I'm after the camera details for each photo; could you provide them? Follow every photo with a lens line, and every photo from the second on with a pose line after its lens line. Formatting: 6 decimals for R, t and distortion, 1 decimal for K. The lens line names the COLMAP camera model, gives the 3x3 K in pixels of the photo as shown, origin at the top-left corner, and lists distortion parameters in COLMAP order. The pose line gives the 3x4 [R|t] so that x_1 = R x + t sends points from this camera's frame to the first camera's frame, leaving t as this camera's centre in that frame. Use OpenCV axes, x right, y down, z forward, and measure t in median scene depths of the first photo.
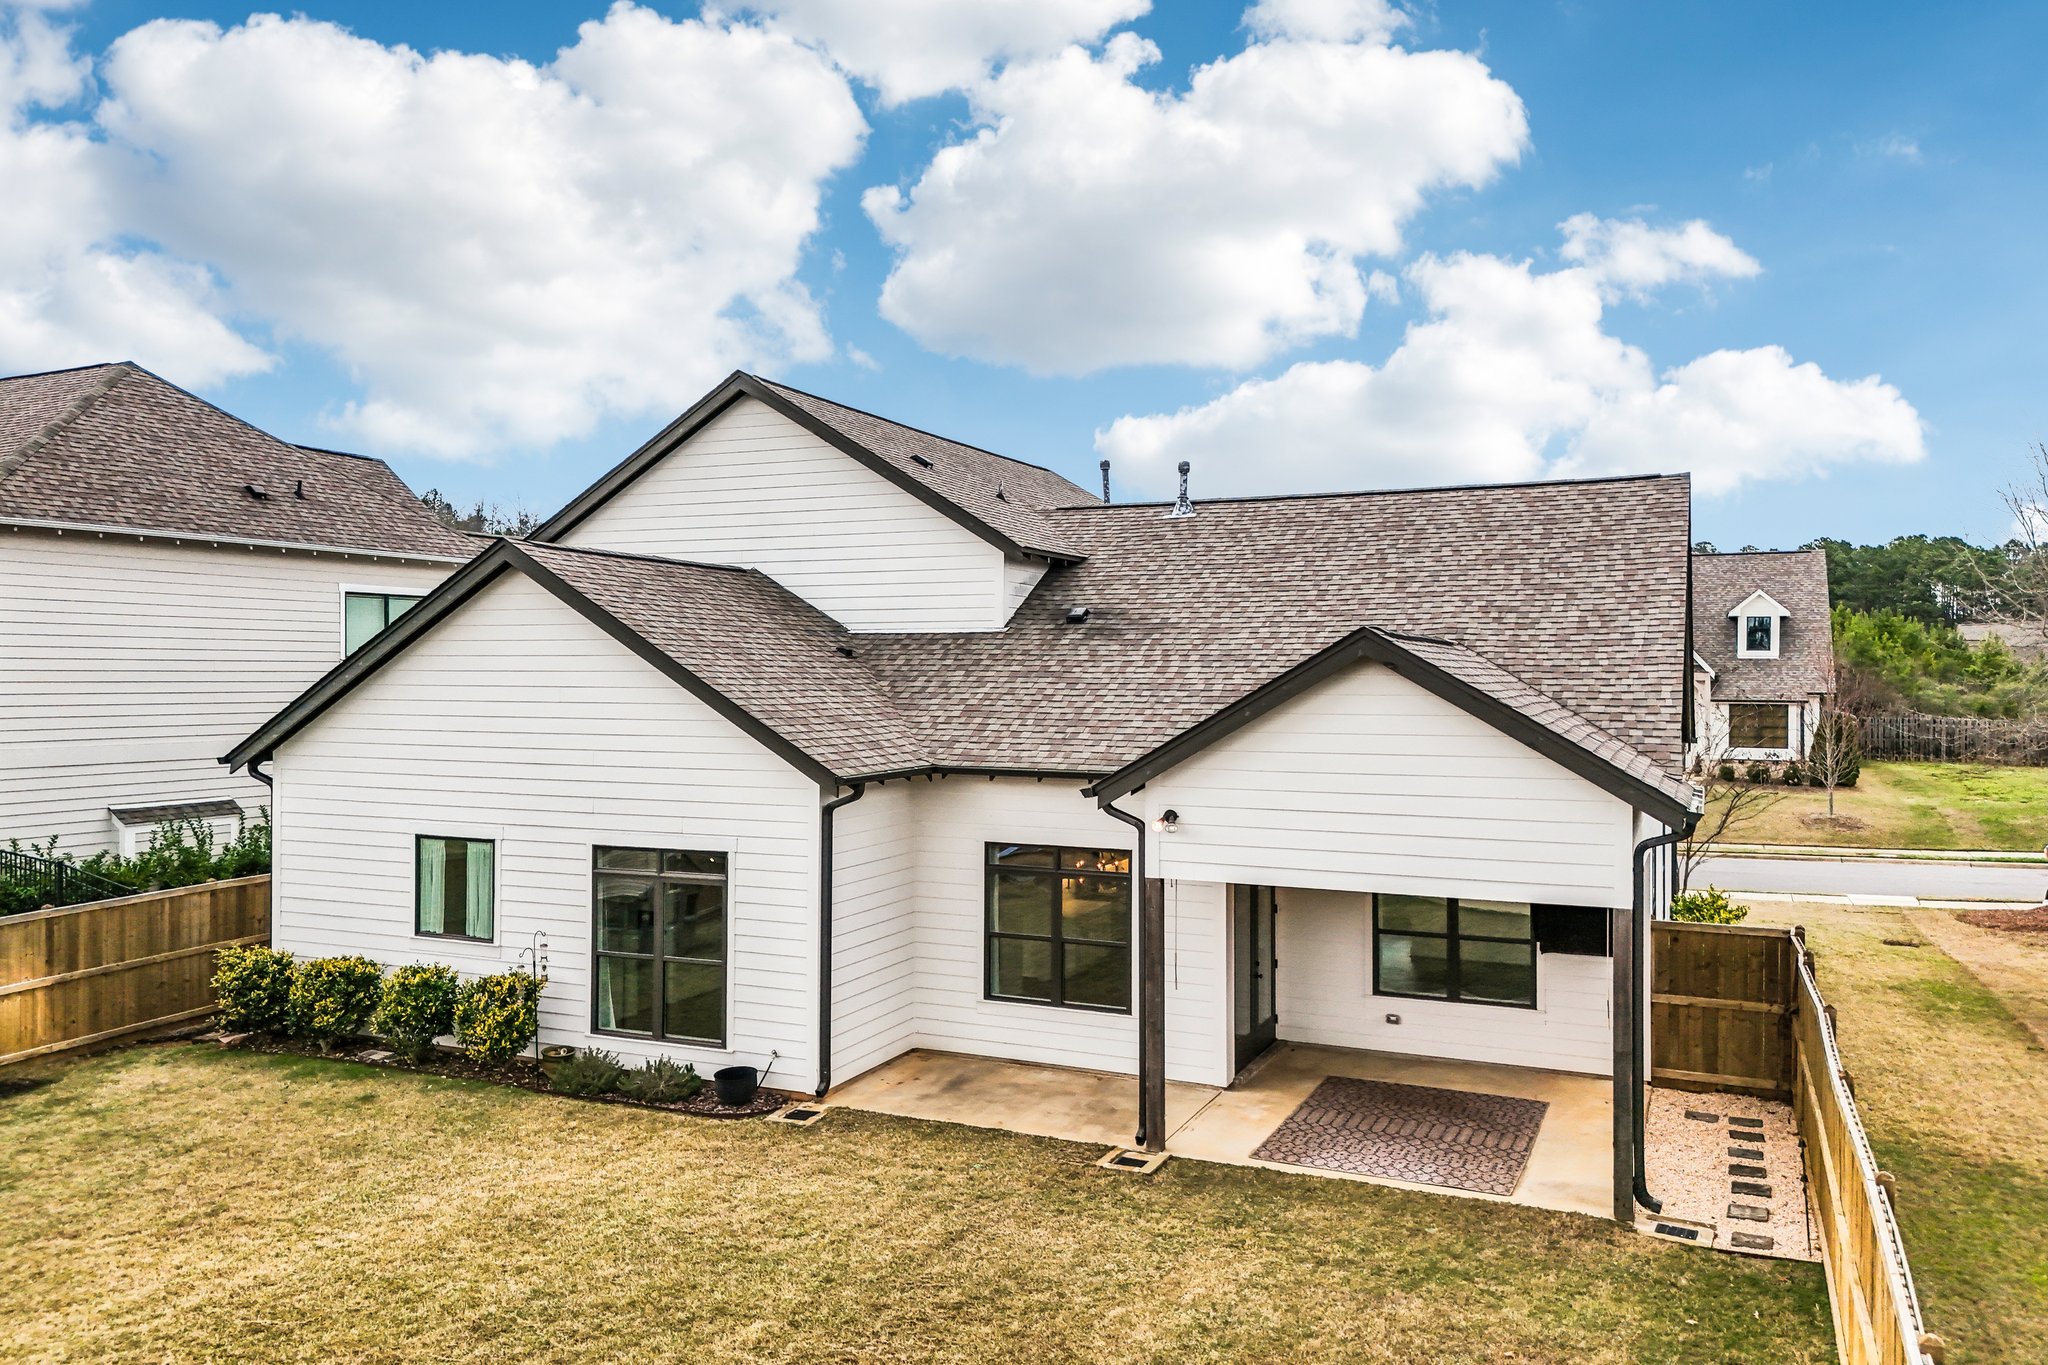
lens RADIAL K [[1492.0, 0, 1024.0], [0, 1492.0, 682.5], [0, 0, 1]] dist [0.079308, -0.064205]
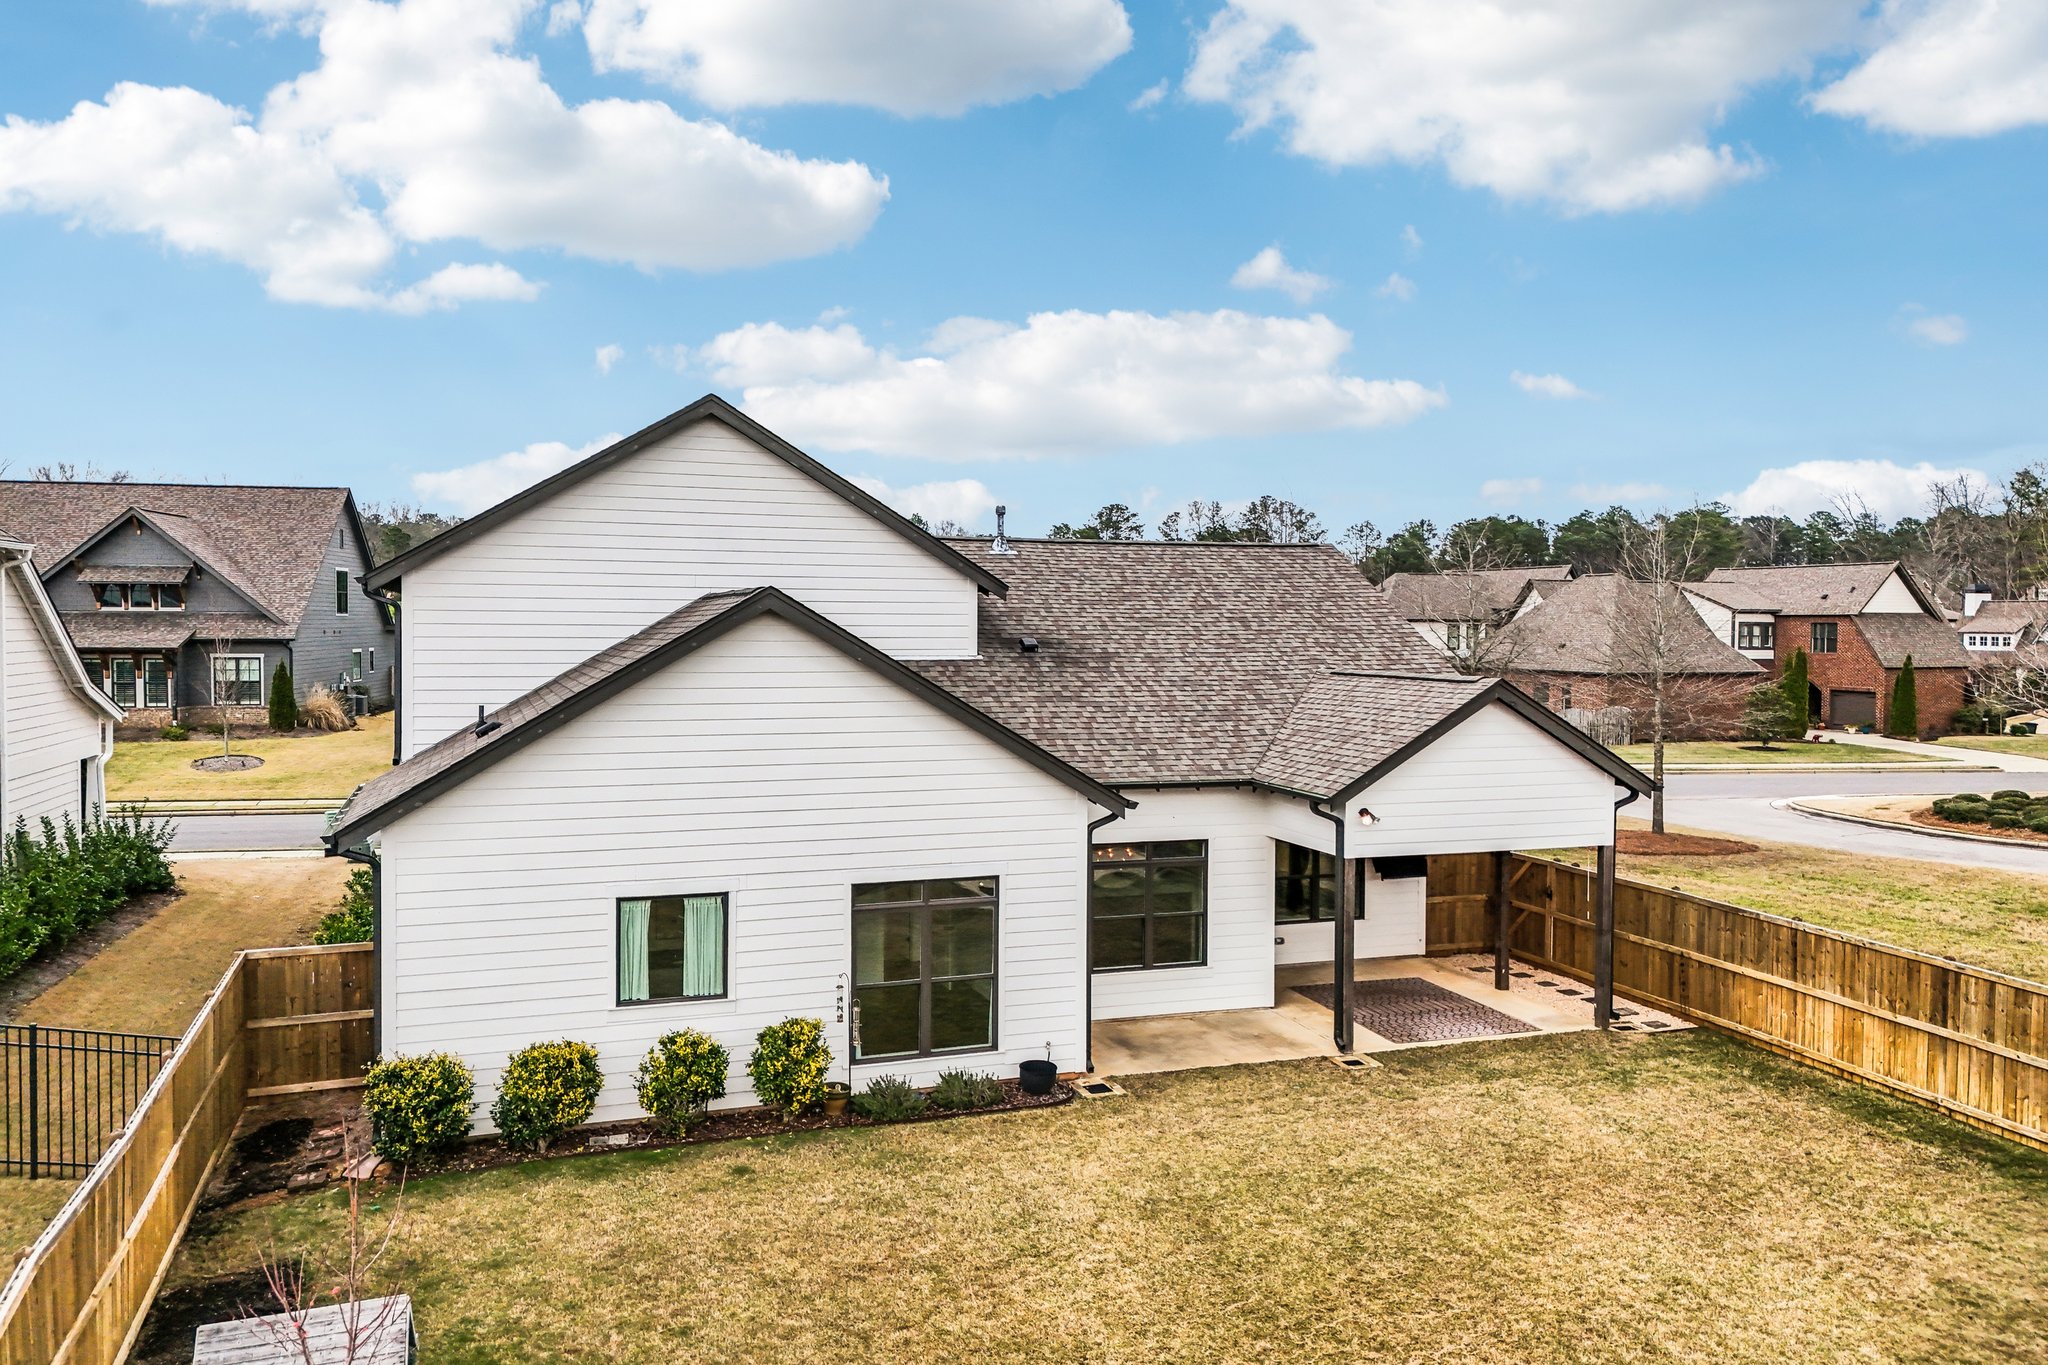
lens RADIAL K [[1492.0, 0, 1024.0], [0, 1492.0, 682.5], [0, 0, 1]] dist [0.079308, -0.064205]
pose [[0.725138, -0.026837, 0.688081, -0.949553], [0.000354, 0.999255, 0.038600, -0.074189], [-0.688604, -0.027746, 0.724607, 0.184457]]
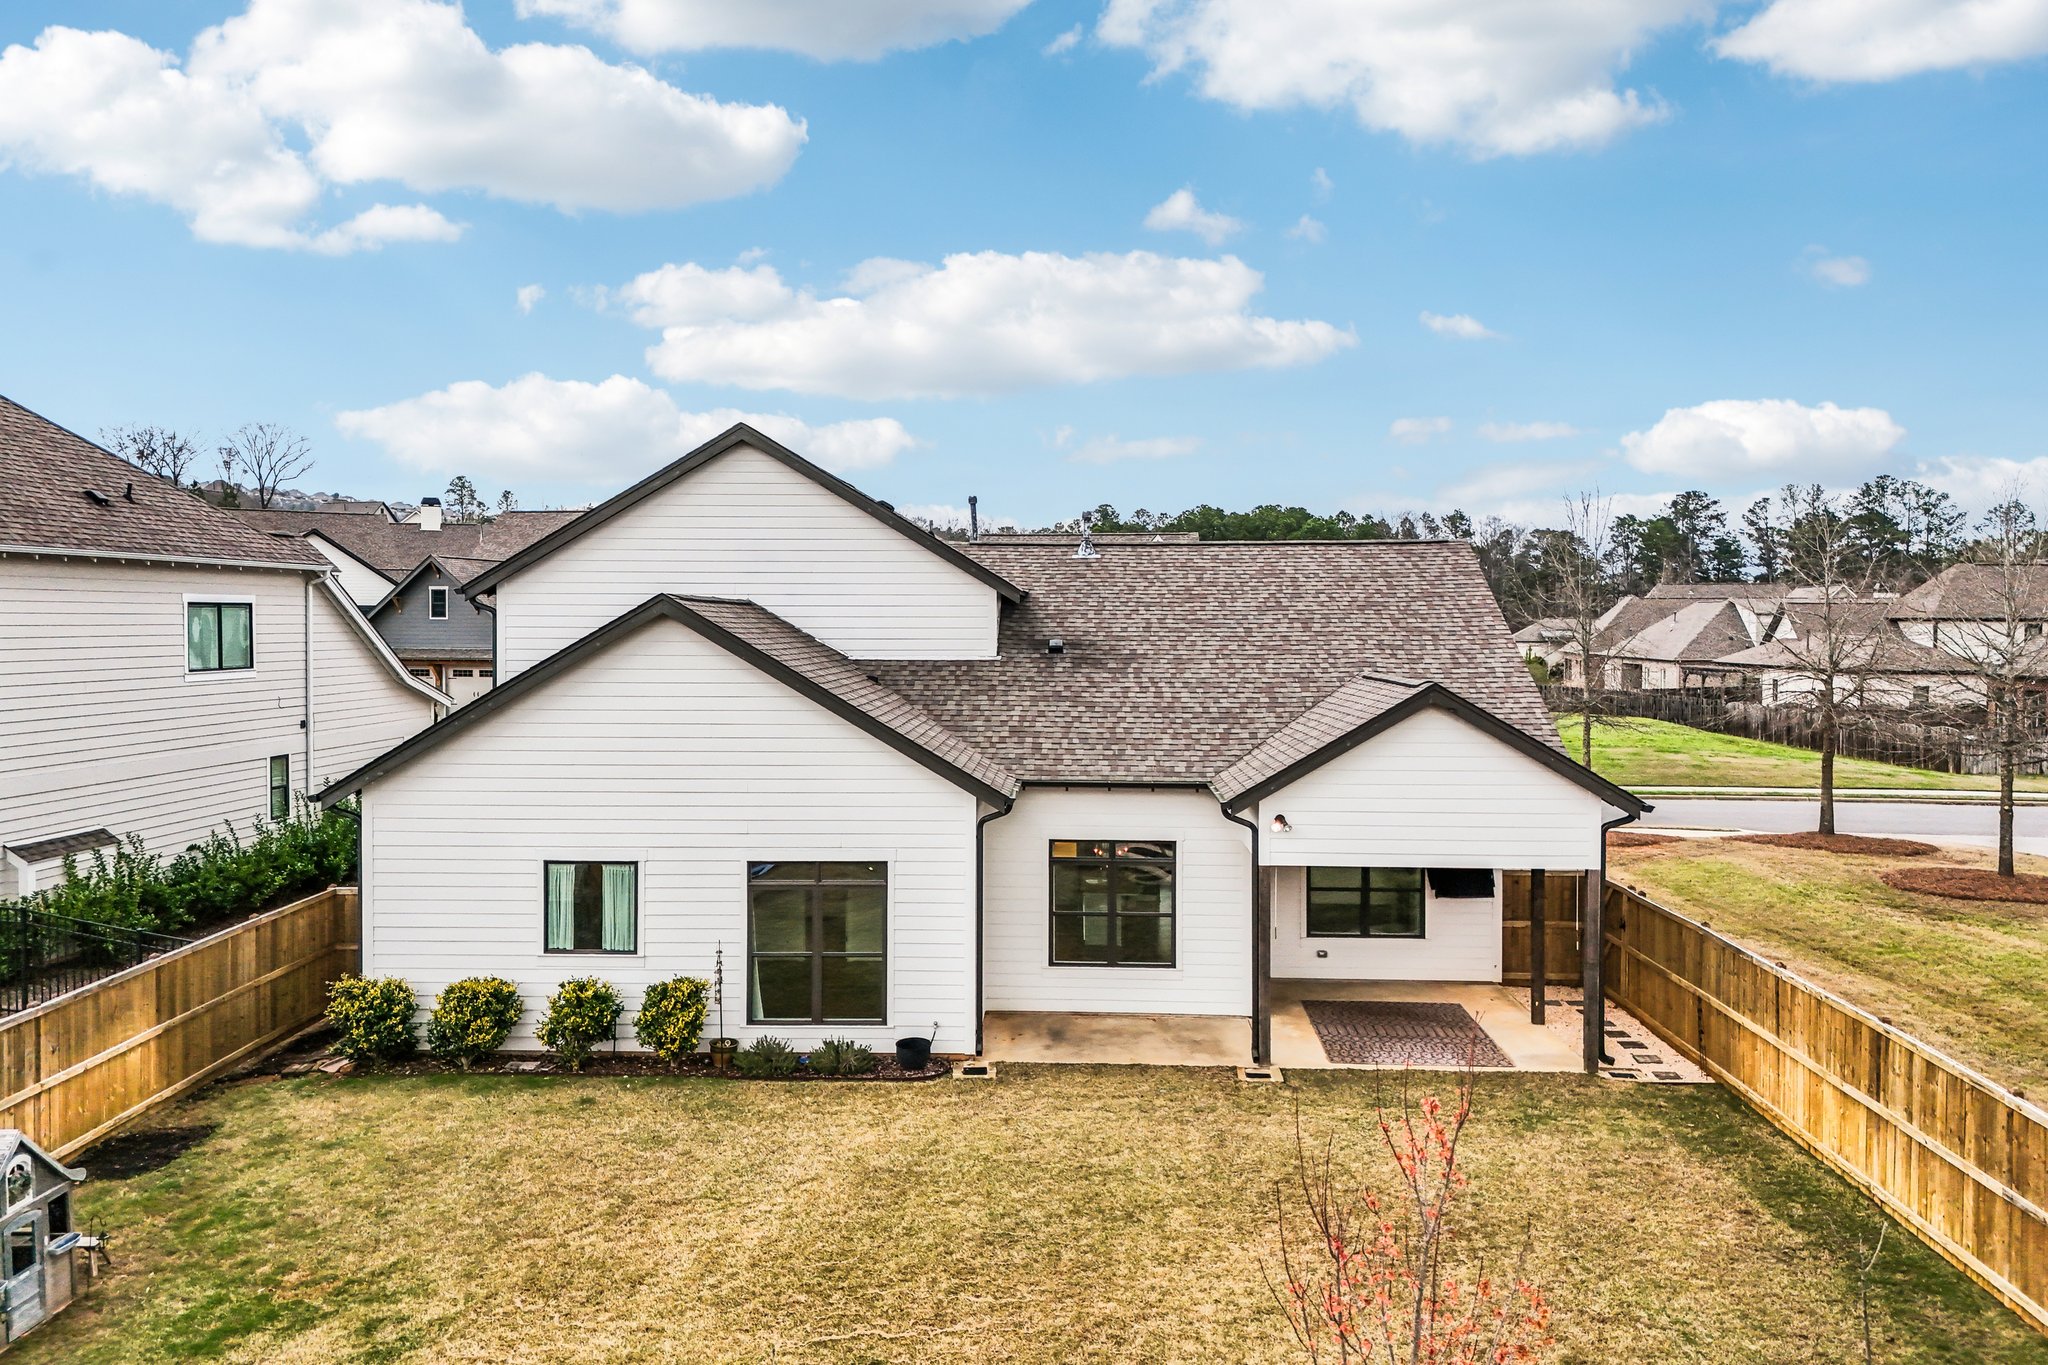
lens RADIAL K [[1492.0, 0, 1024.0], [0, 1492.0, 682.5], [0, 0, 1]] dist [0.079308, -0.064205]
pose [[0.926715, -0.016294, 0.375411, -0.542985], [0.002588, 0.999312, 0.036987, -0.073738], [-0.375756, -0.033305, 0.926120, -0.139623]]
